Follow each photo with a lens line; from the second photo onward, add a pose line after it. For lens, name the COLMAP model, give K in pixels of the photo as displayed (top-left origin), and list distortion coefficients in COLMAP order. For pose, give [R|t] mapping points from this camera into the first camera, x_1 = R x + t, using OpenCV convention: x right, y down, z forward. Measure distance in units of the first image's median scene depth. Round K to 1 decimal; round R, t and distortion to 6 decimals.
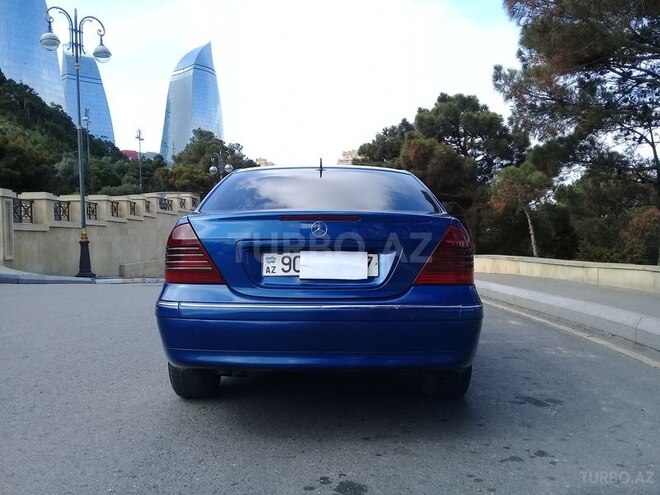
lens RADIAL K [[598.6, 0, 330.0], [0, 598.6, 247.5], [0, 0, 1]] dist [0.068811, -0.148419]
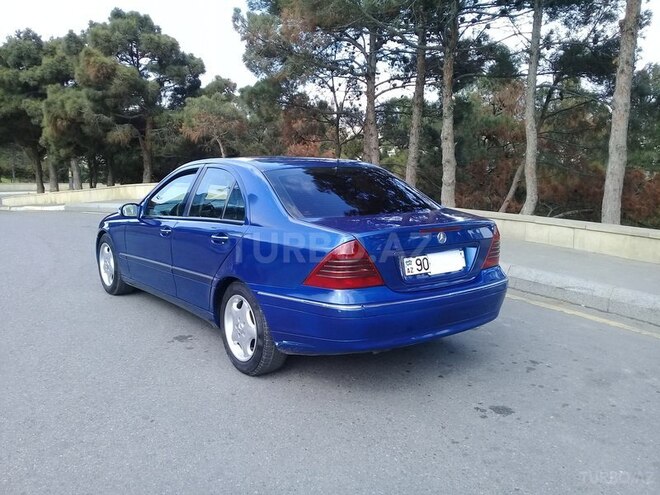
lens RADIAL K [[593.6, 0, 330.0], [0, 593.6, 247.5], [0, 0, 1]] dist [0.001656, -0.102576]
pose [[0.797890, -0.098769, 0.594656, -0.136929], [0.003586, 0.987245, 0.159165, -0.029837], [-0.602792, -0.124864, 0.788068, 0.013196]]
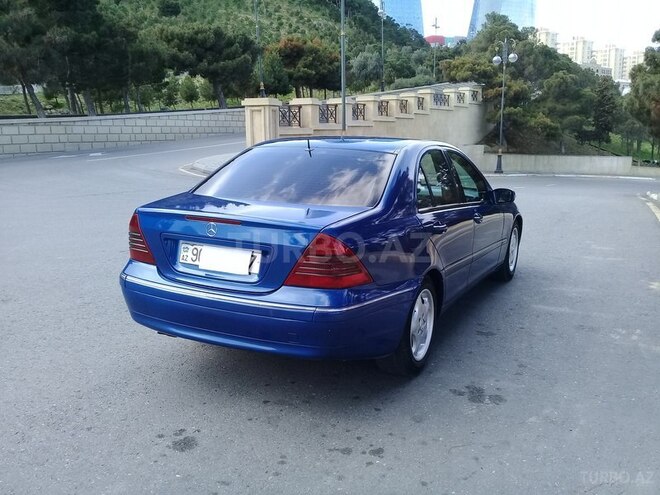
lens RADIAL K [[598.6, 0, 330.0], [0, 598.6, 247.5], [0, 0, 1]] dist [0.068811, -0.148419]
pose [[0.889494, 0.098772, -0.446144, 0.097071], [-0.017742, 0.983088, 0.182274, -0.029043], [0.456602, -0.154216, 0.876203, 0.009125]]
